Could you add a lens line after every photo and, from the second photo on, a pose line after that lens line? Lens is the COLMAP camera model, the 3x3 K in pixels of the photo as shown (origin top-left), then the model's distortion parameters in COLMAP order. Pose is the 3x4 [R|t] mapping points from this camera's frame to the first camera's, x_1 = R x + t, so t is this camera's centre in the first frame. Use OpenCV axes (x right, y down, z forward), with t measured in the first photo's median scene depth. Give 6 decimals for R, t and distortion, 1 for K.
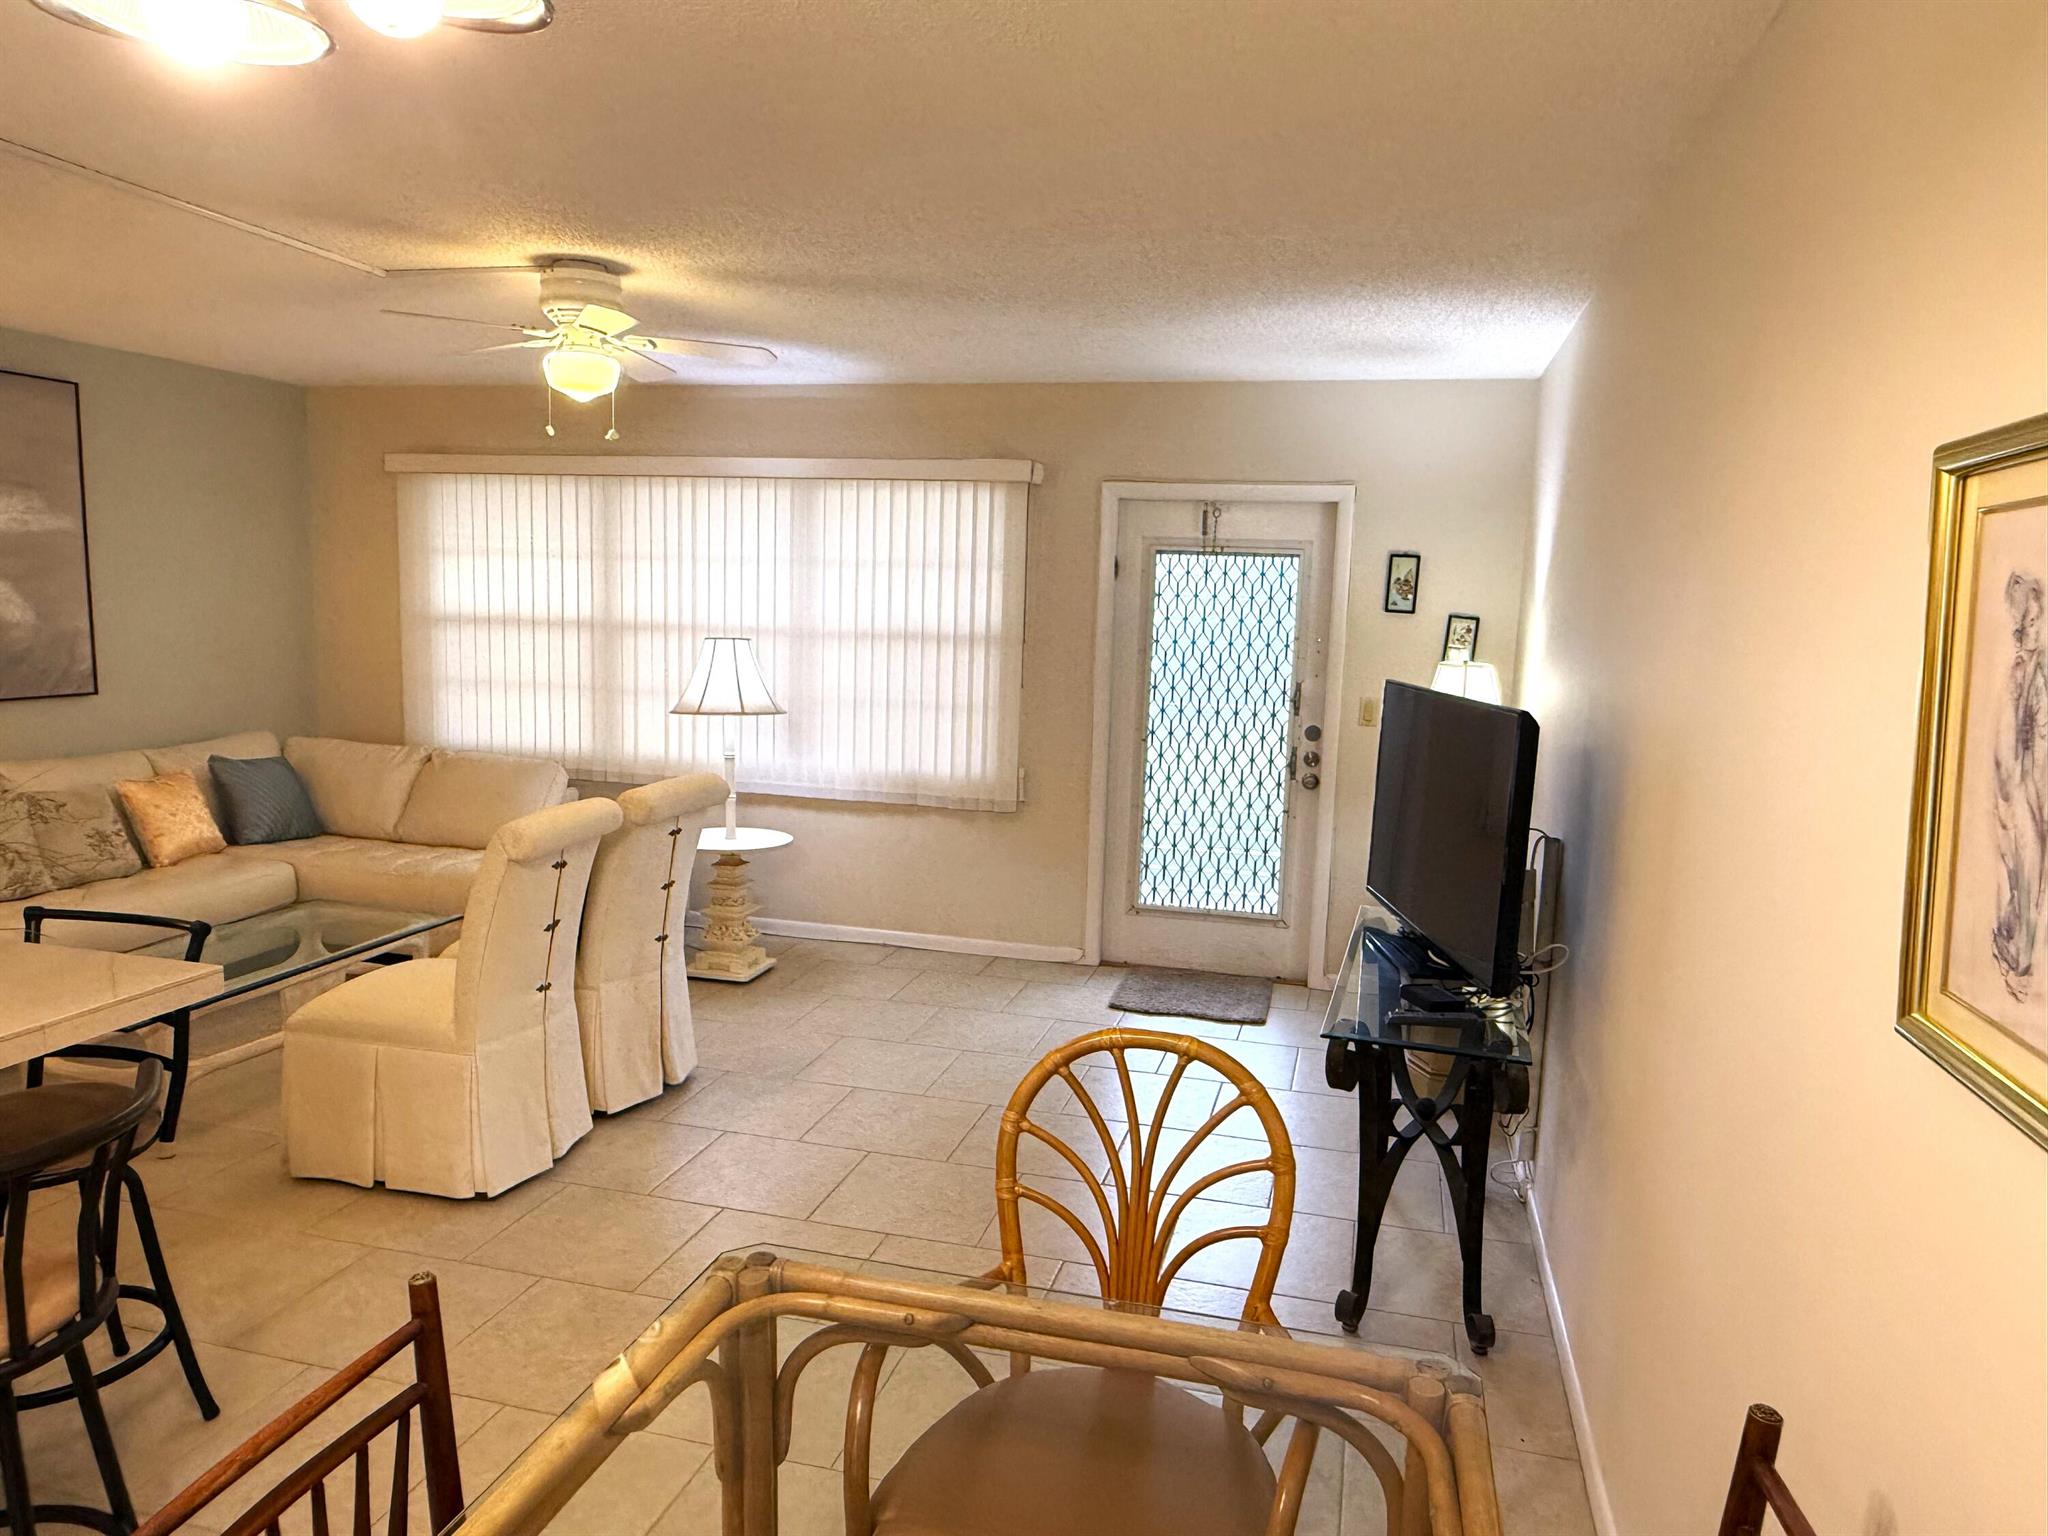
lens RADIAL K [[1353.1, 0, 1027.1], [0, 1353.1, 773.5], [0, 0, 1]] dist [0.000972, -0.001332]
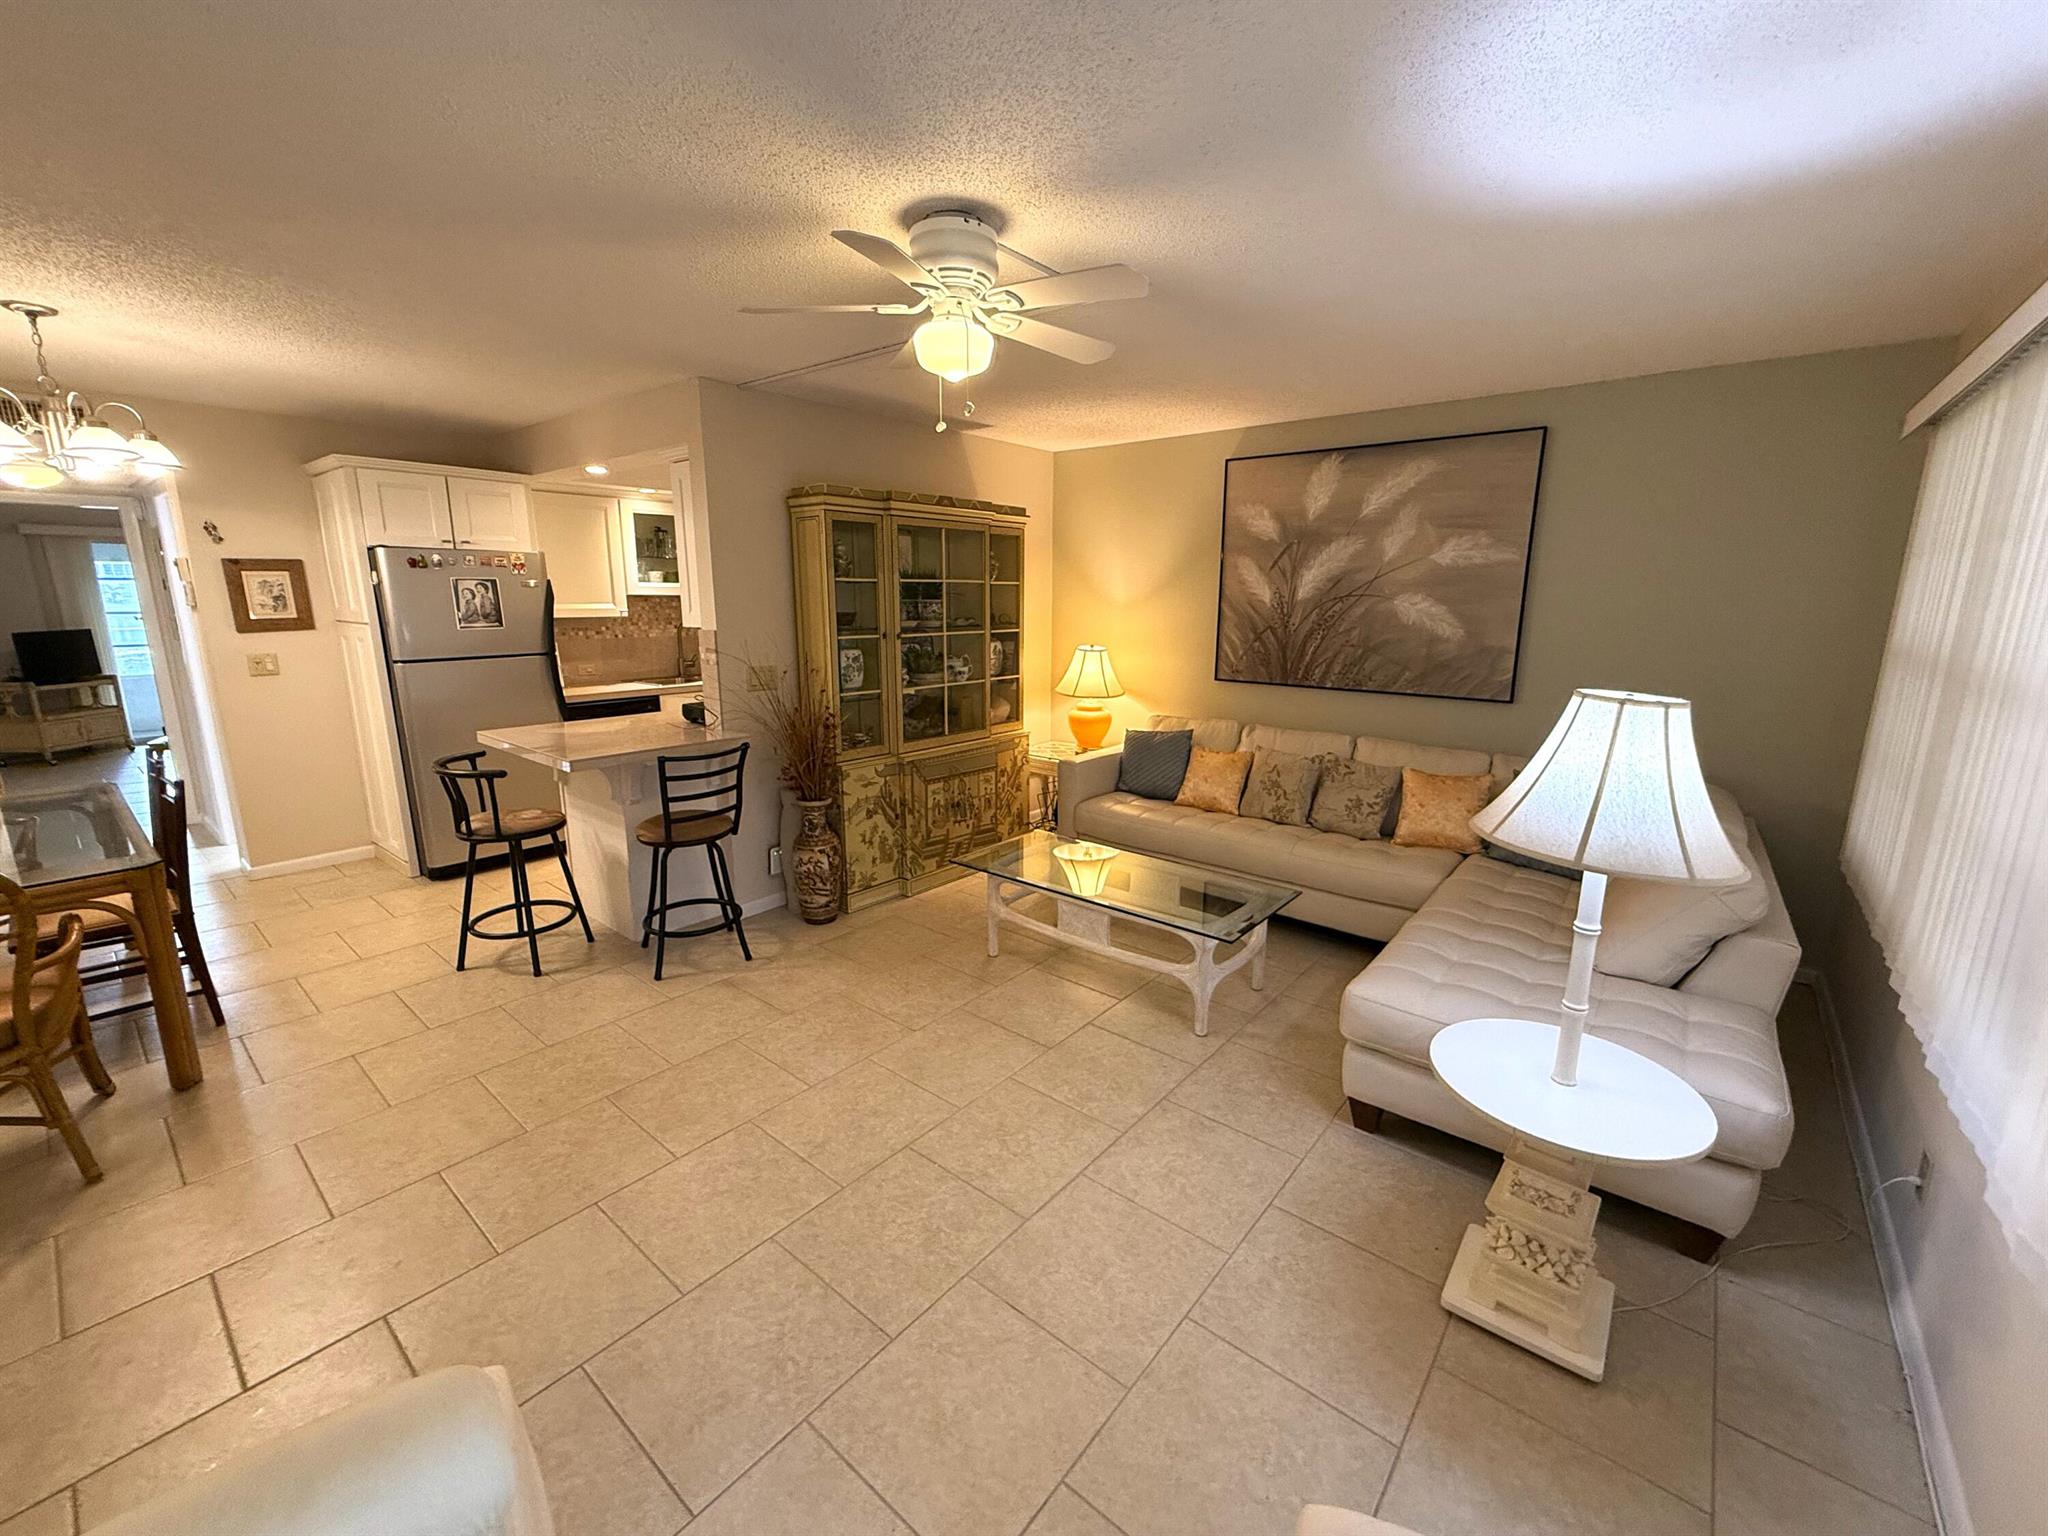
lens RADIAL K [[824.7, 0, 1026.0], [0, 824.7, 765.8], [0, 0, 1]] dist [-0.002694, 0.000926]
pose [[-0.420236, 0.151520, -0.894675, 0.129737], [-0.138488, 0.963701, 0.228259, -0.110199], [0.896785, 0.219824, -0.383998, 0.908971]]
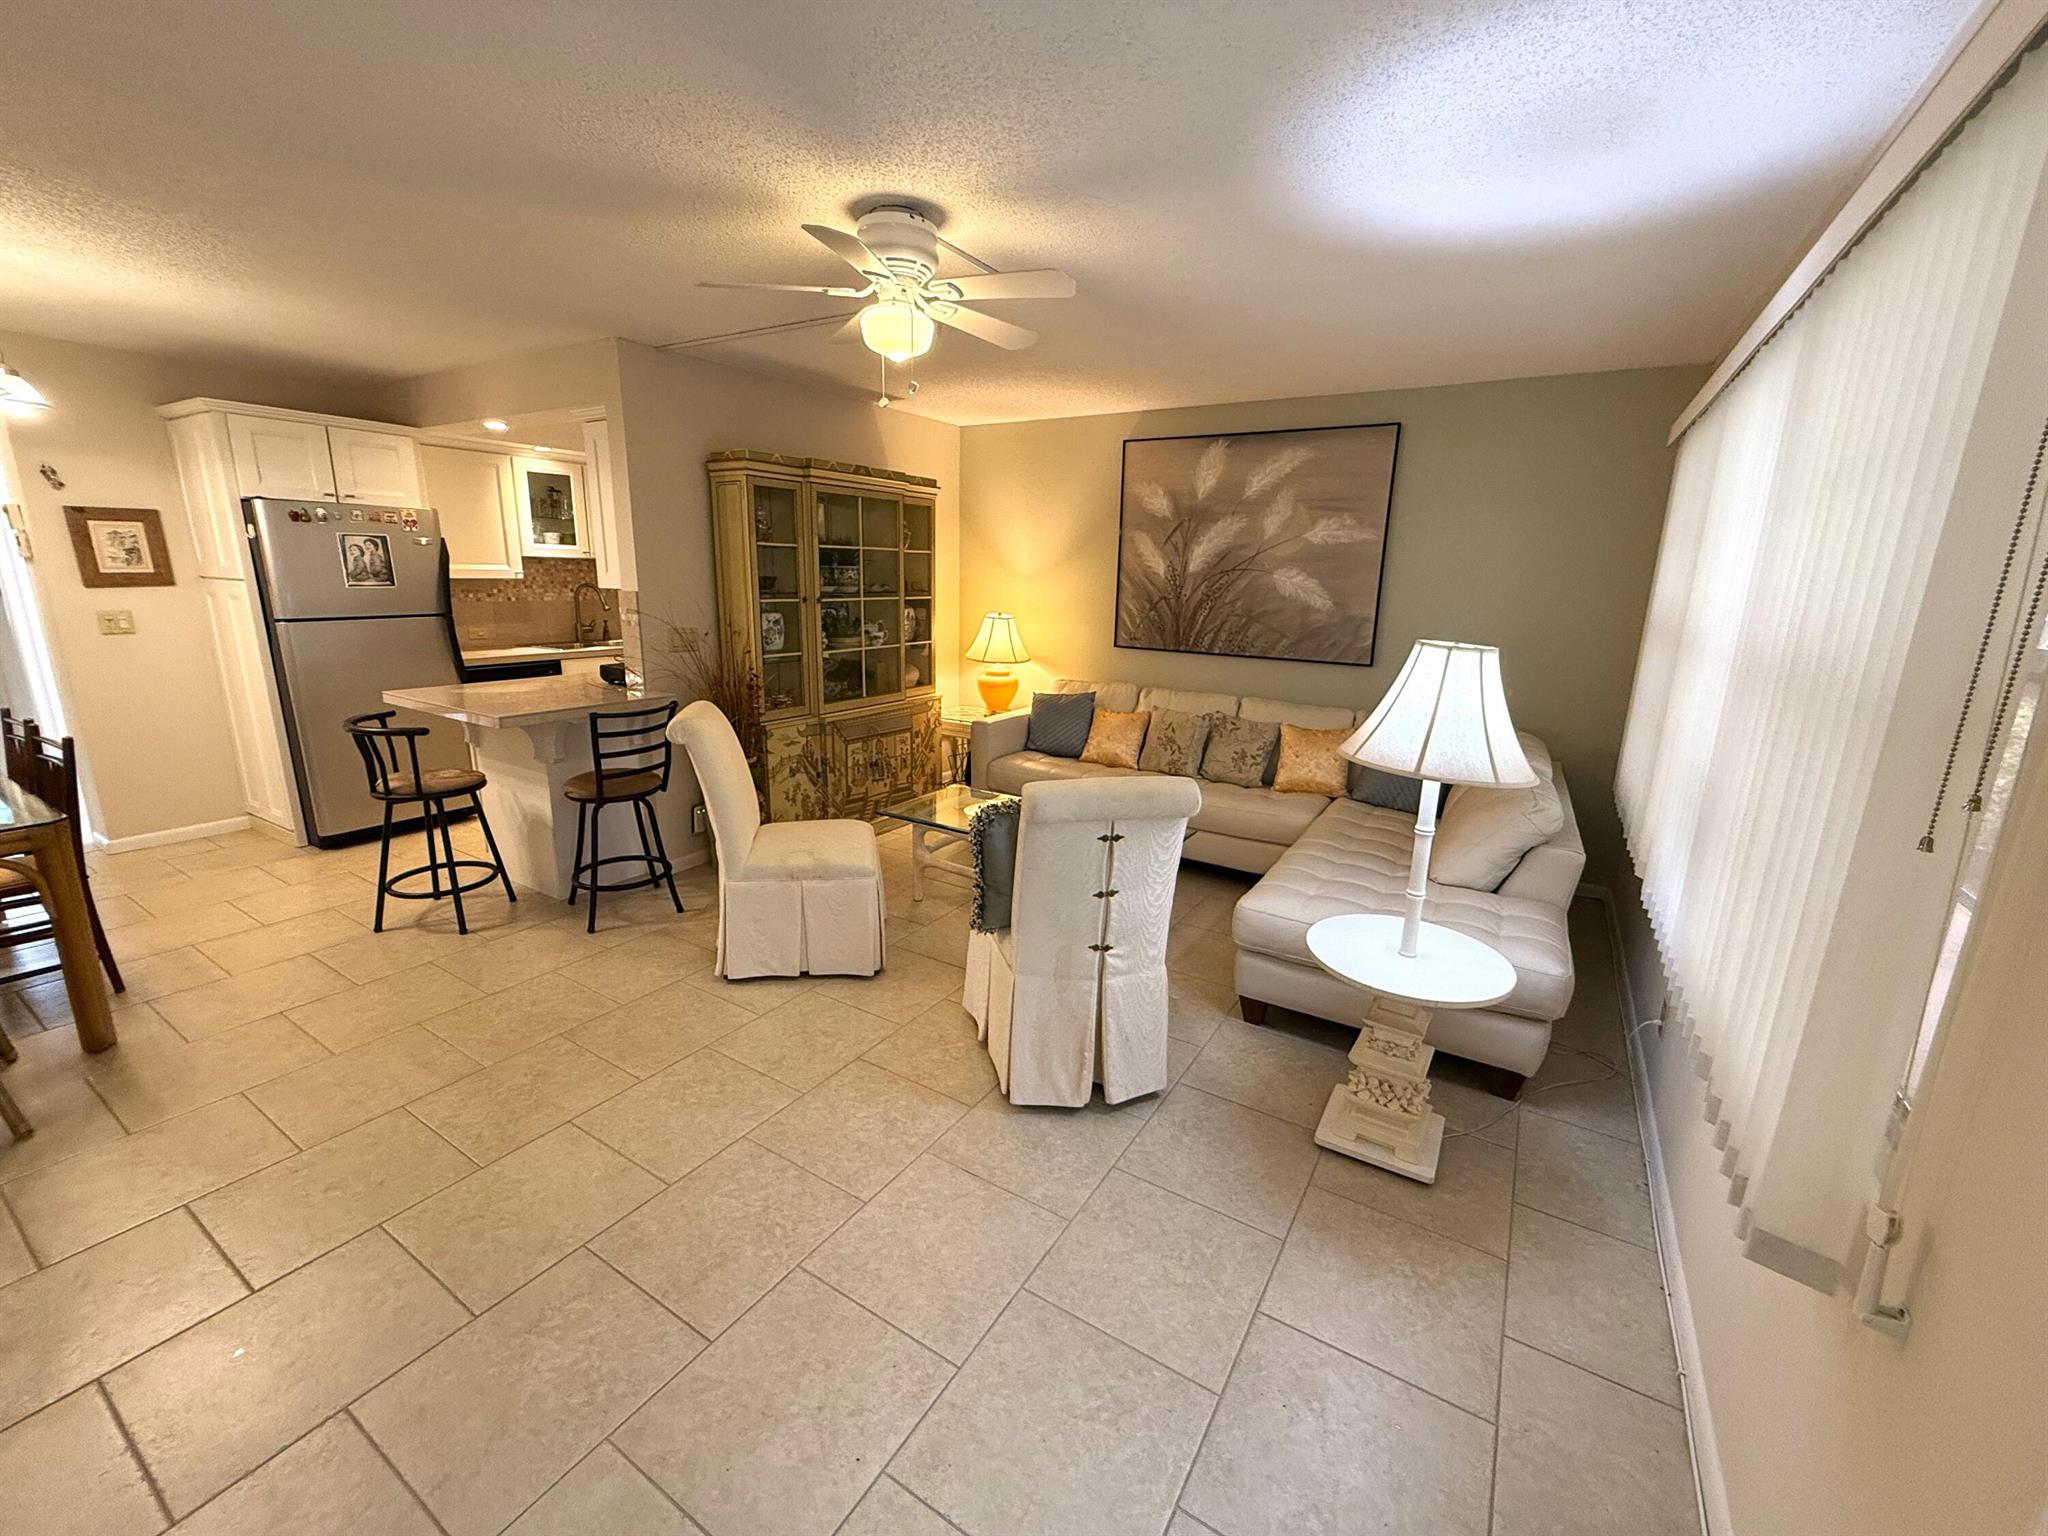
lens RADIAL K [[824.7, 0, 1026.0], [0, 824.7, 765.5], [0, 0, 1]] dist [-0.002694, 0.000926]
pose [[-0.295474, 0.181471, -0.937957, 0.188295], [-0.158873, 0.958789, 0.235549, -0.101640], [0.942048, 0.218615, -0.254467, 0.907244]]
